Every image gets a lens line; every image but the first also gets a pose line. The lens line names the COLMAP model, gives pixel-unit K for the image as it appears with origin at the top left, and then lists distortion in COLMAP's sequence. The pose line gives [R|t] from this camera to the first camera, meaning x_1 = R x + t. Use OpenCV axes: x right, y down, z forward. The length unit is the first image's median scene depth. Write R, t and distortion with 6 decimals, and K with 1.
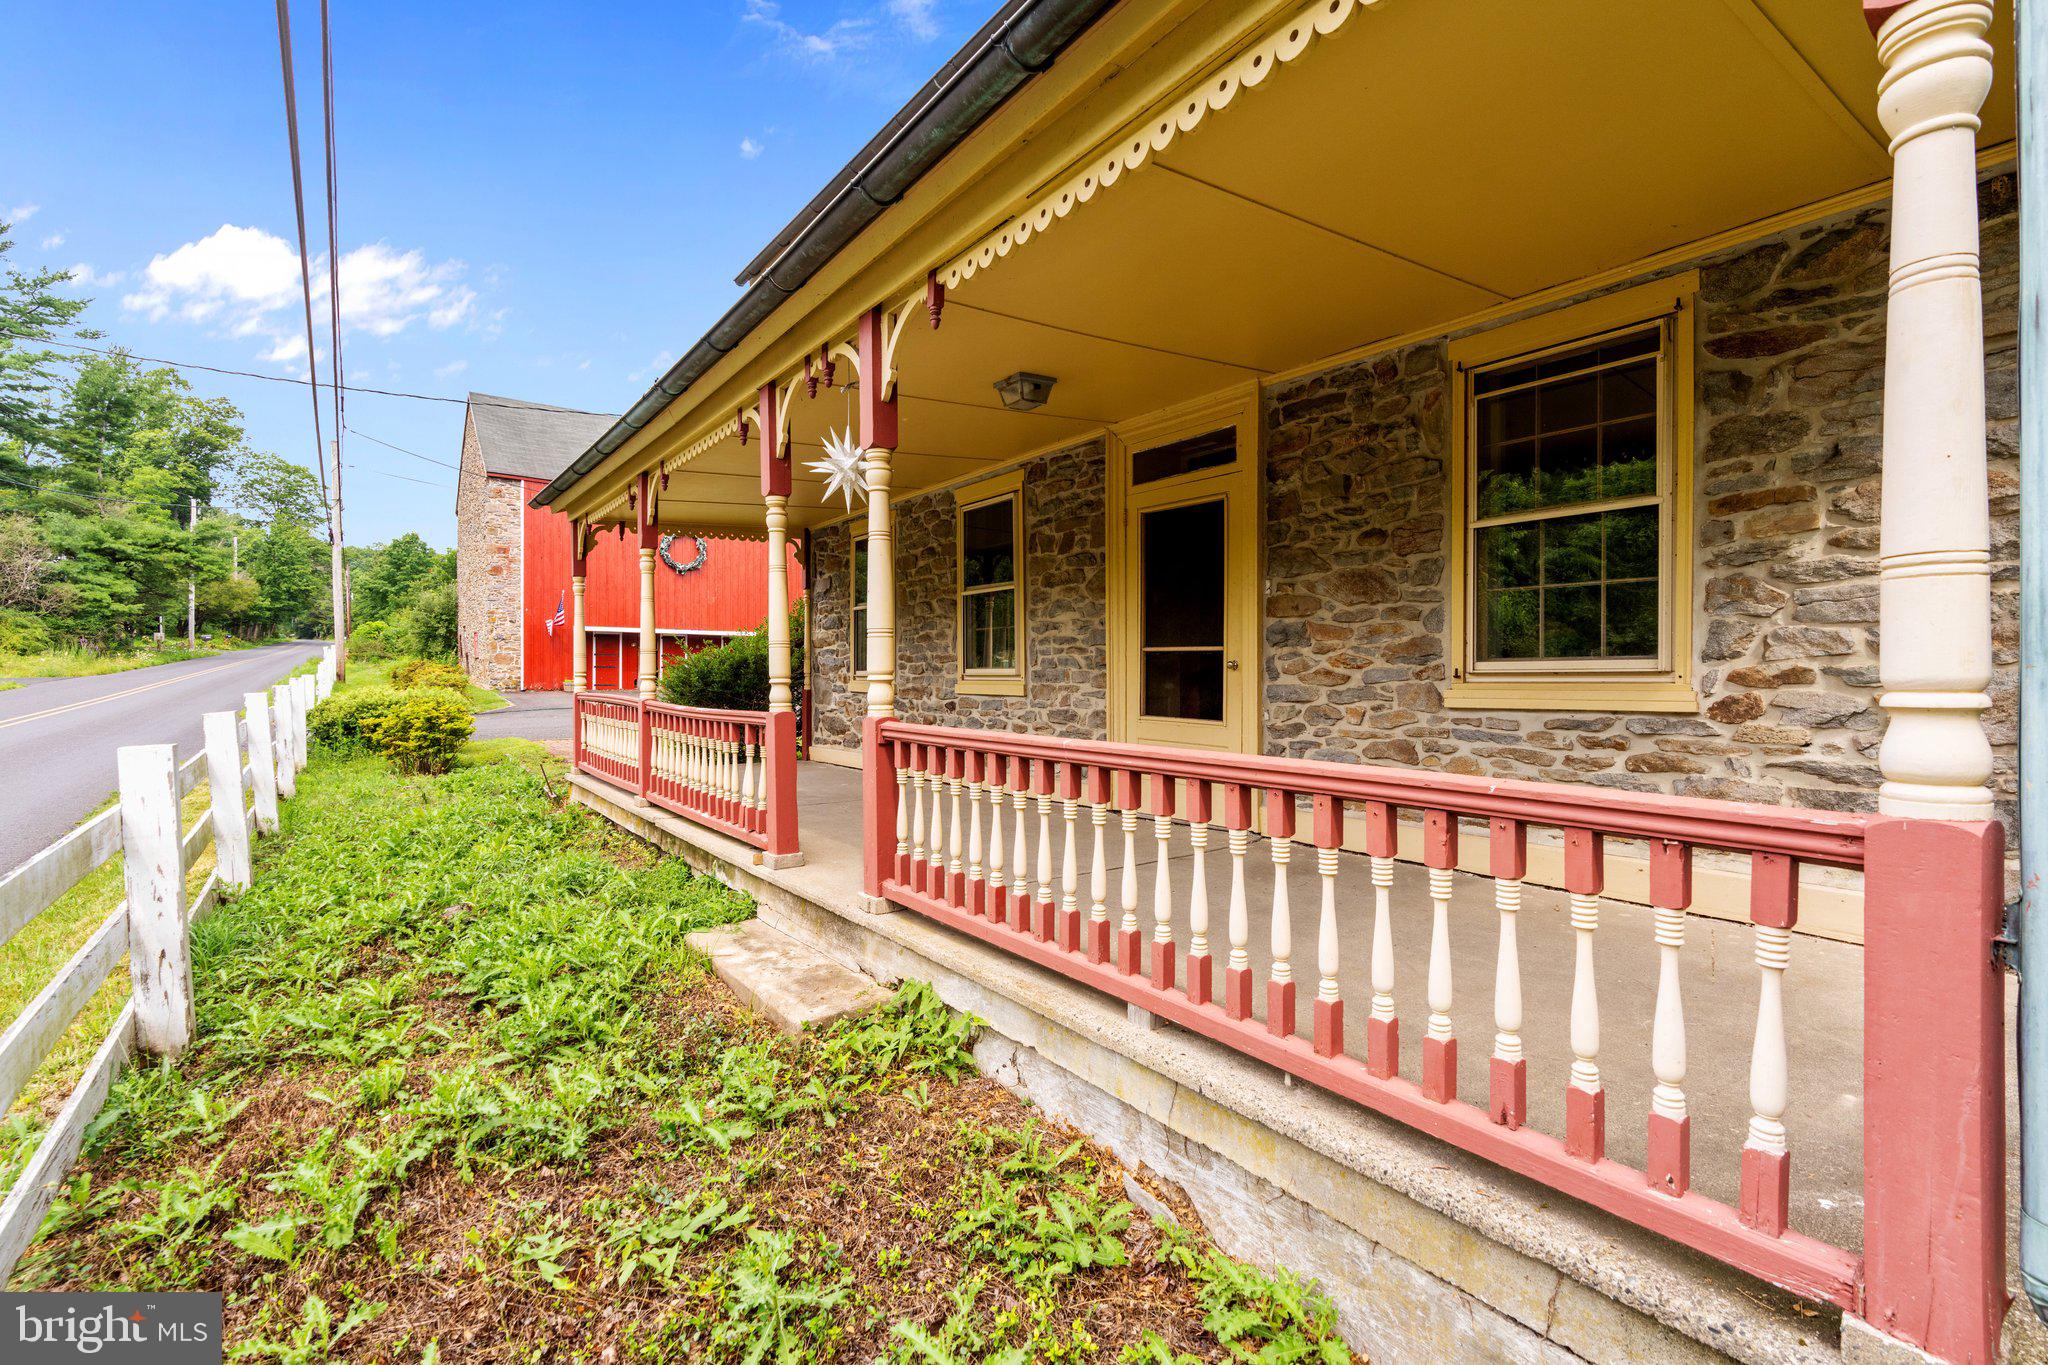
lens RADIAL K [[923.3, 0, 1023.2], [0, 923.3, 681.6], [0, 0, 1]] dist [-0.007998, 0.003728]
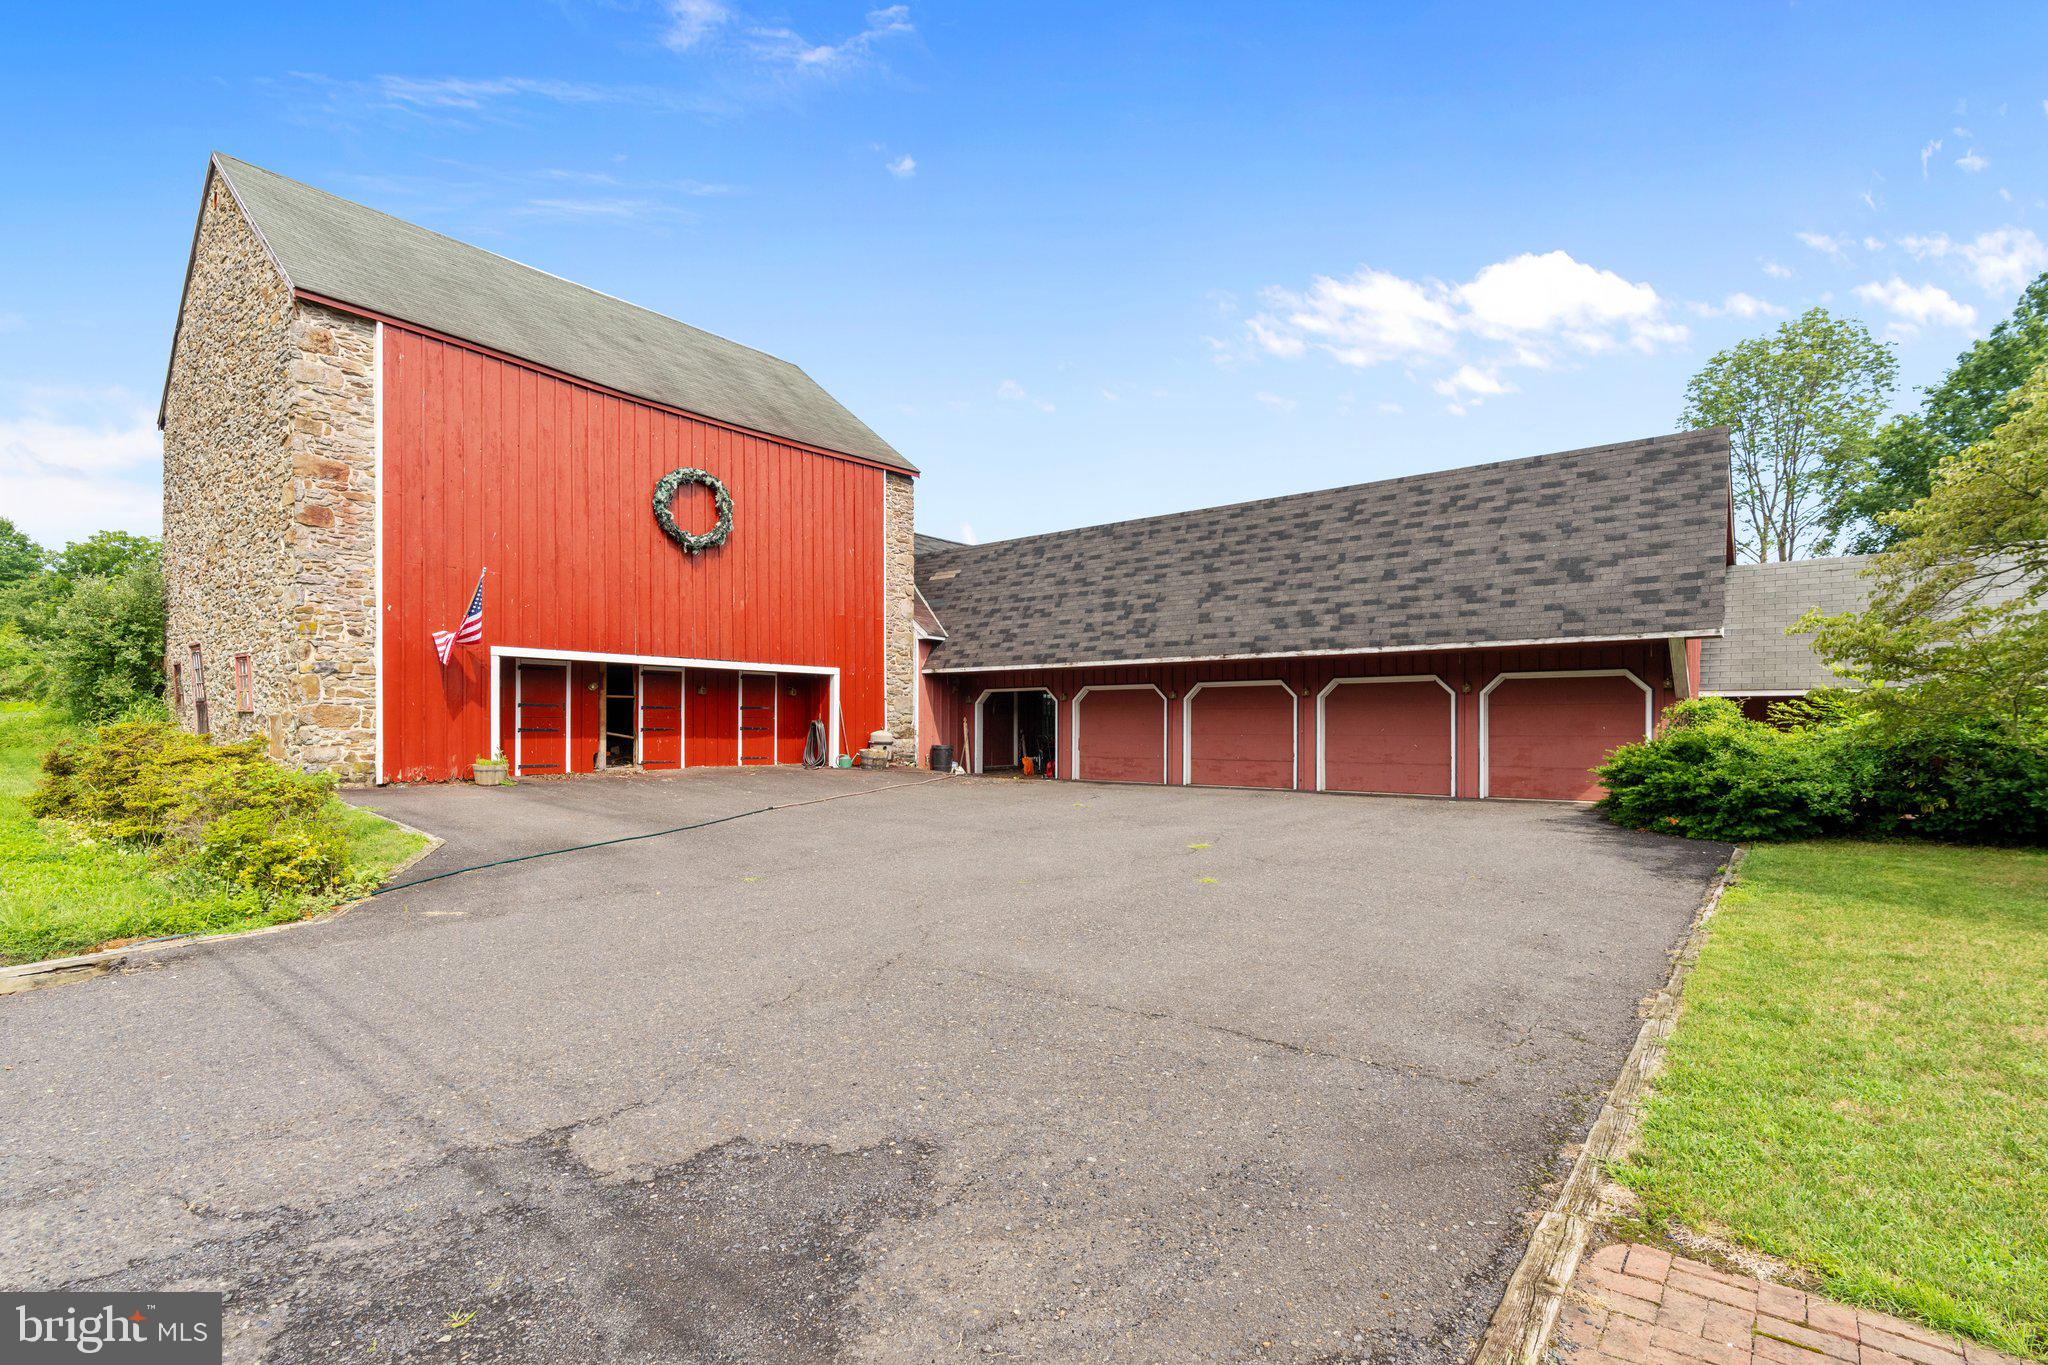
lens RADIAL K [[923.3, 0, 1011.8], [0, 923.3, 729.0], [0, 0, 1]] dist [-0.007998, 0.003728]
pose [[0.967583, -0.001379, 0.252548, -2.108322], [0.001122, 0.999999, 0.001162, -0.106526], [-0.252550, -0.000841, 0.967584, 2.847357]]
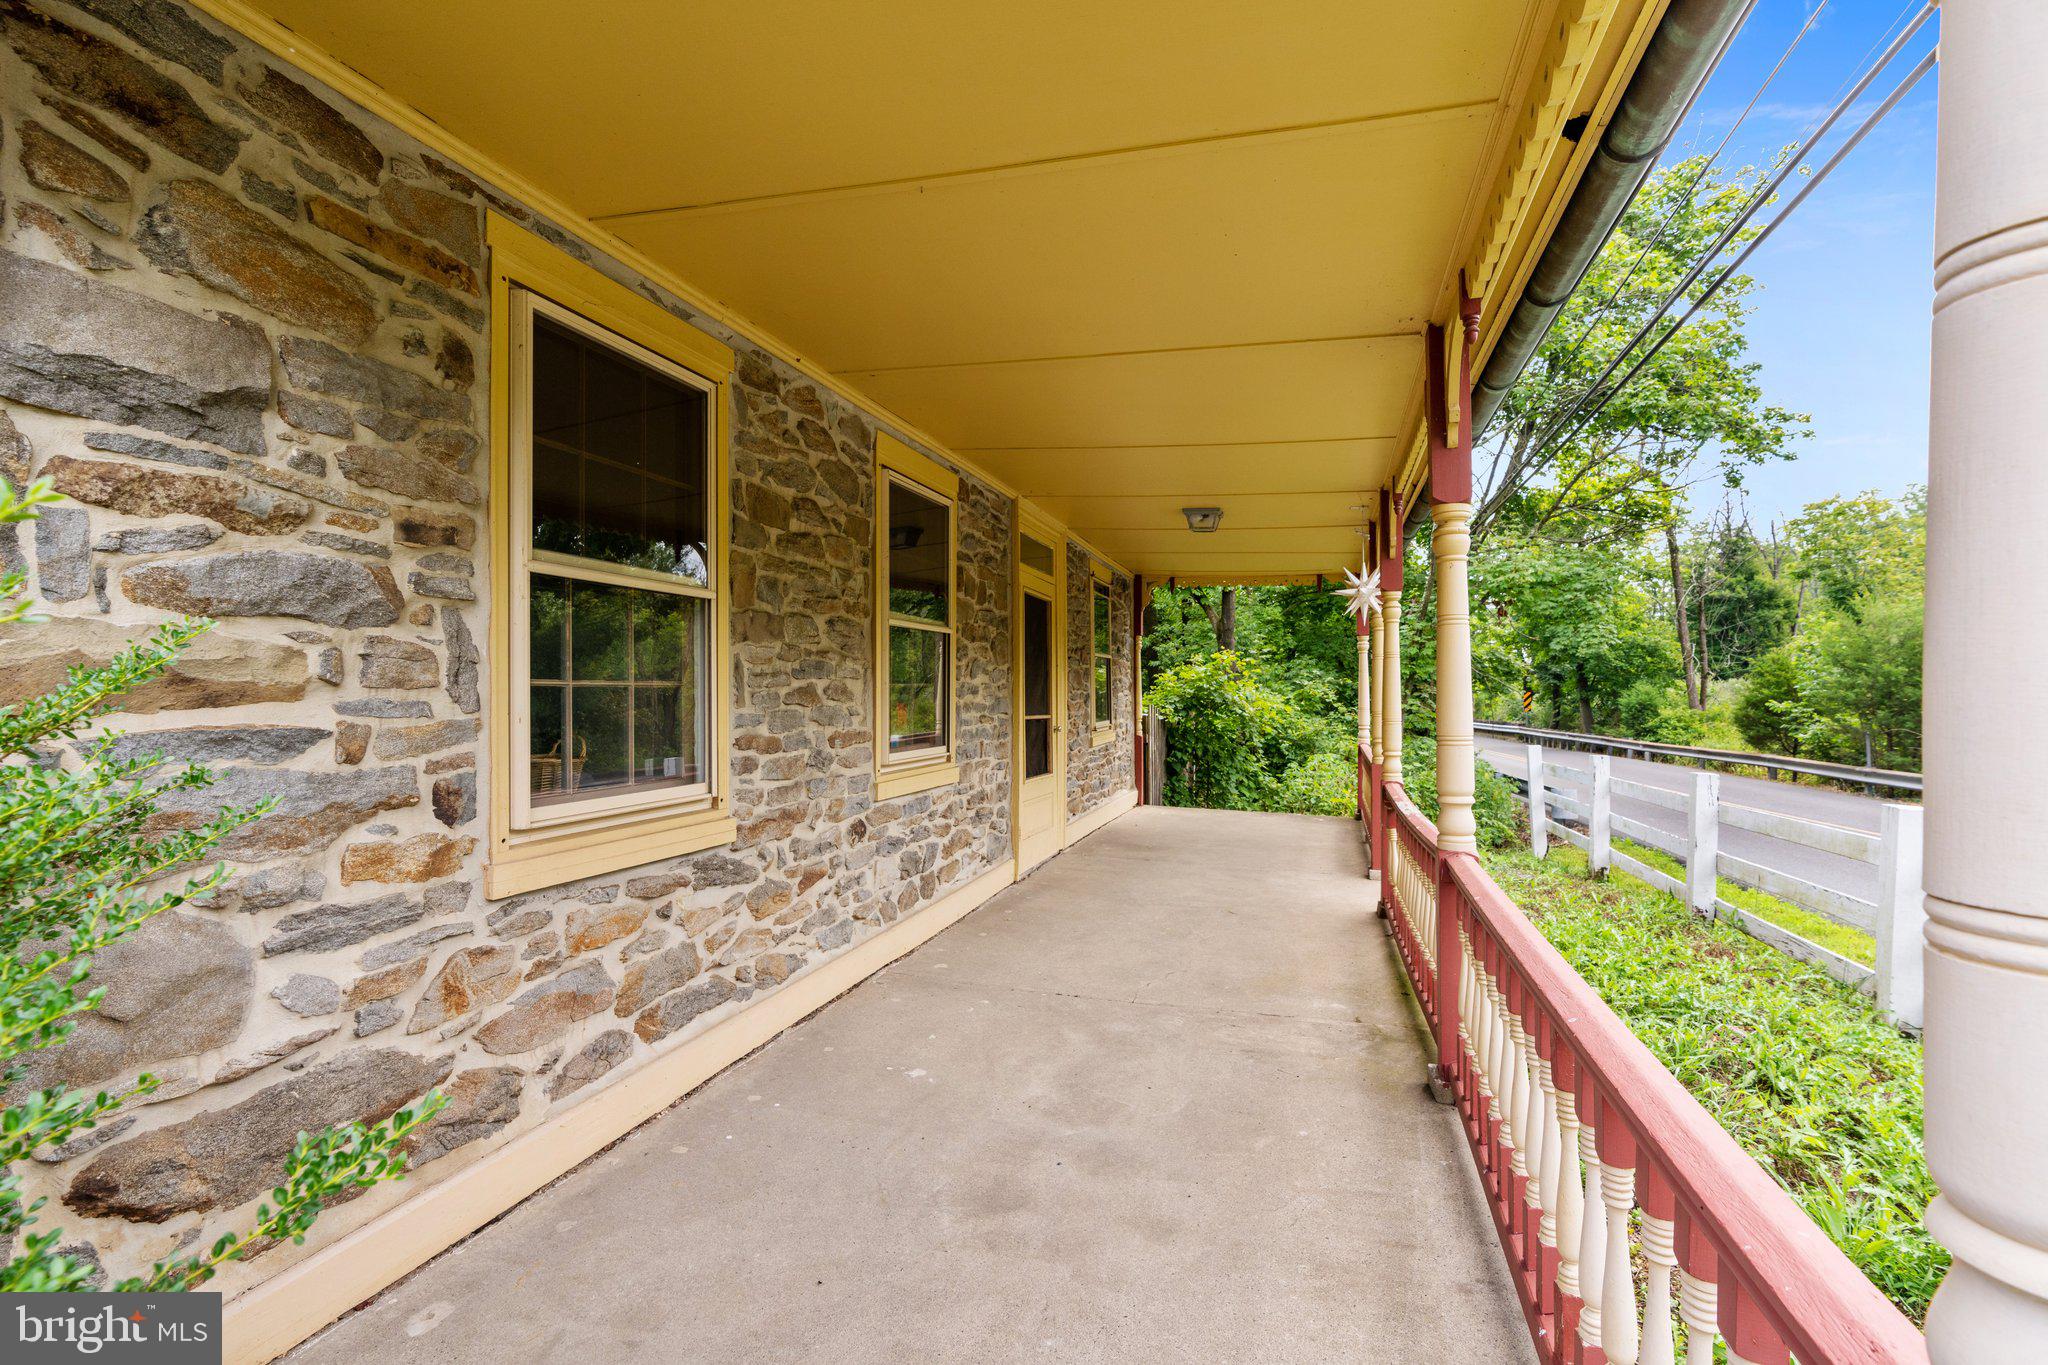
lens RADIAL K [[923.3, 0, 1024.6], [0, 923.3, 684.9], [0, 0, 1]] dist [-0.007998, 0.003728]
pose [[-0.590272, 0.009899, 0.807144, -0.824997], [0.010517, 0.999934, -0.004572, -0.076073], [-0.807136, 0.005790, -0.590337, 1.825258]]
